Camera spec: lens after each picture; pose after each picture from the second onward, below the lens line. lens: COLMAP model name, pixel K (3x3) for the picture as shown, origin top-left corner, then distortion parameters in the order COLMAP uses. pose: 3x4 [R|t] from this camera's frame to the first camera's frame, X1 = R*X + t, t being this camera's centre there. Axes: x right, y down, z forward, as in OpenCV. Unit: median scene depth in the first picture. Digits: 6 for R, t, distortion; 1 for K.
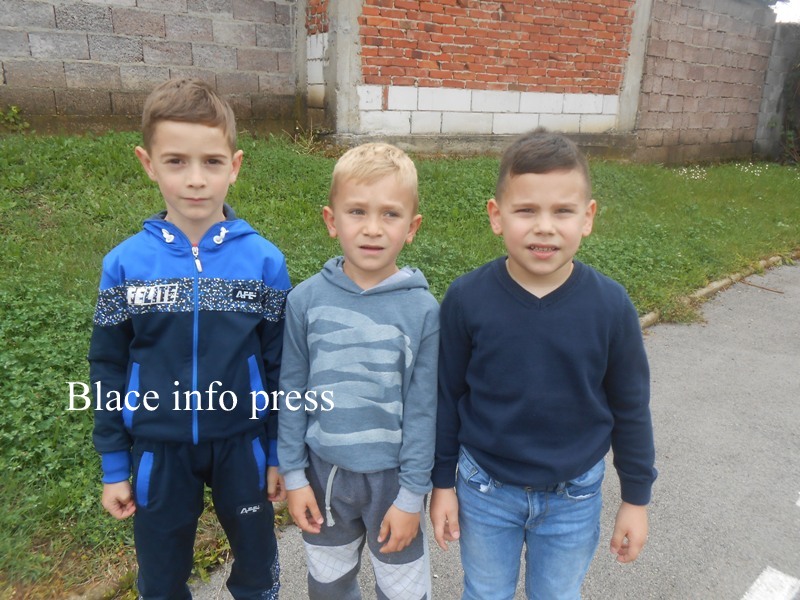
lens RADIAL K [[605.4, 0, 403.2], [0, 605.4, 303.8], [0, 0, 1]] dist [0.005320, 0.025177]
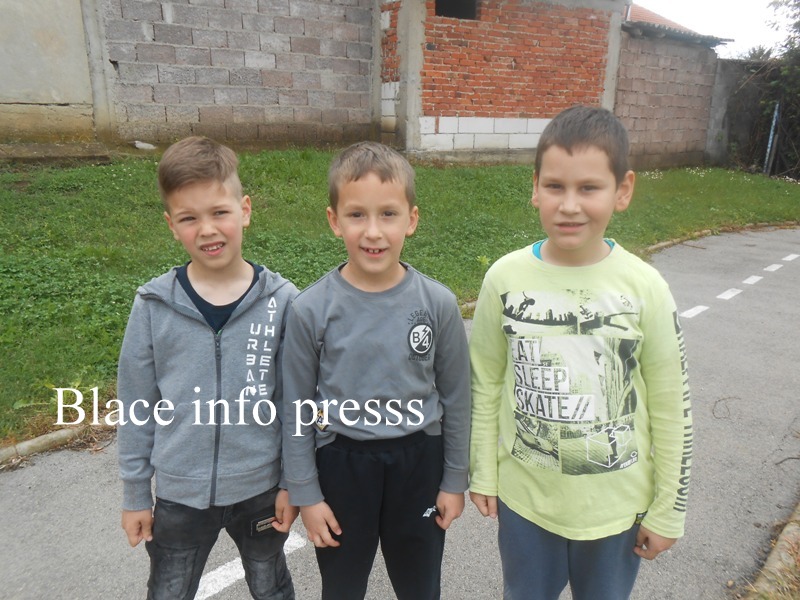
lens RADIAL K [[605.4, 0, 398.1], [0, 605.4, 297.1], [0, 0, 1]] dist [0.005320, 0.025177]
pose [[0.999780, -0.015551, 0.014086, -0.139331], [0.015966, 0.999427, -0.029847, 0.105816], [-0.013613, 0.030065, 0.999455, -0.404884]]
